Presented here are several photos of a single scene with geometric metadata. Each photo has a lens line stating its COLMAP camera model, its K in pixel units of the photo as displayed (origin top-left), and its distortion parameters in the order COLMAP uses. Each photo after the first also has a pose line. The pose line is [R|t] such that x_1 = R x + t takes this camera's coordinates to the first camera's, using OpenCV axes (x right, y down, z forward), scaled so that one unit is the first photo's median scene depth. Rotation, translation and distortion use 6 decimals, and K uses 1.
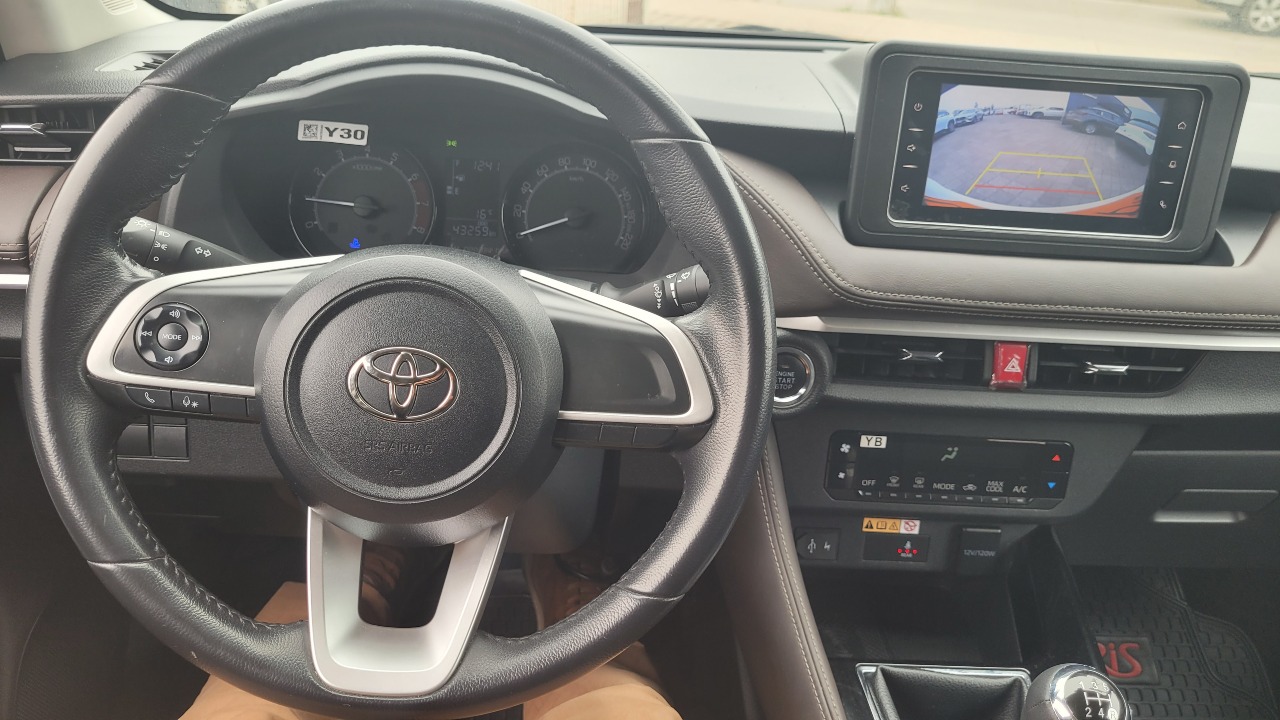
lens RADIAL K [[987.3, 0, 639.6], [0, 987.3, 335.6], [0, 0, 1]] dist [0.010475, -0.002293]
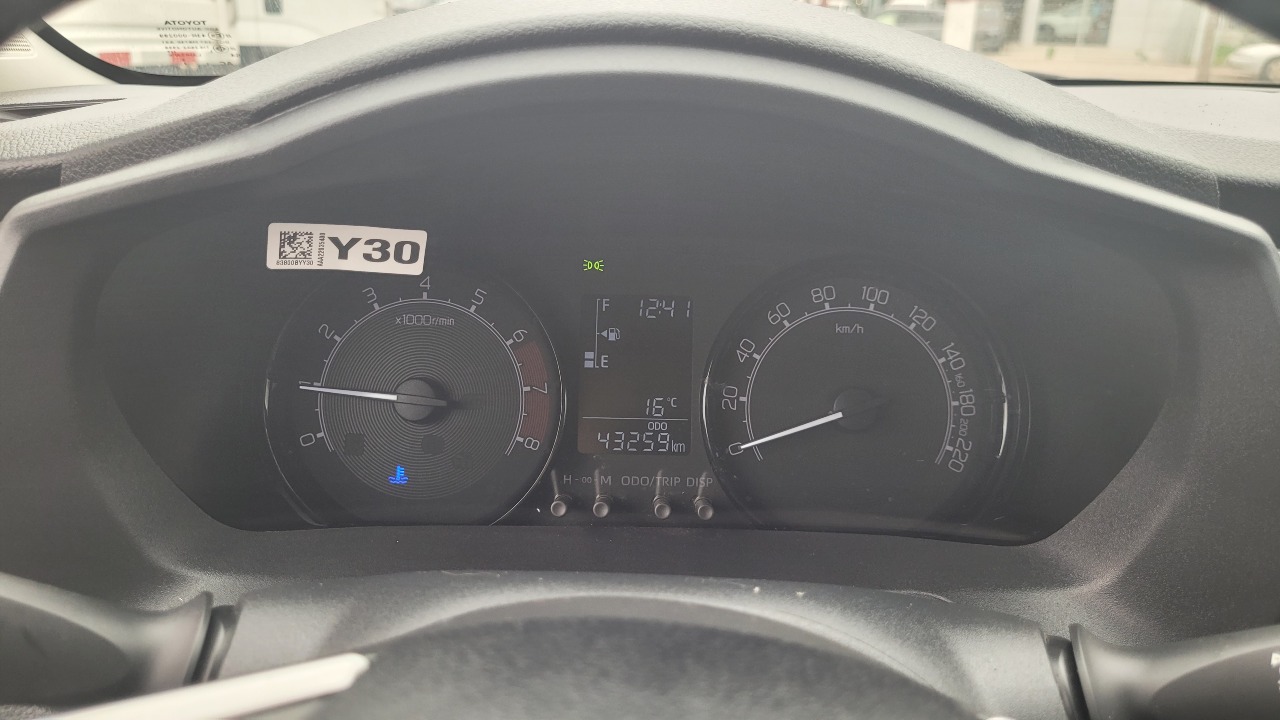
lens RADIAL K [[987.3, 0, 639.6], [0, 987.3, 335.6], [0, 0, 1]] dist [0.010475, -0.002293]
pose [[0.998219, -0.031993, -0.050355, -0.156937], [0.025467, 0.991794, -0.125282, -0.107037], [0.053950, 0.123777, 0.990842, 0.566084]]
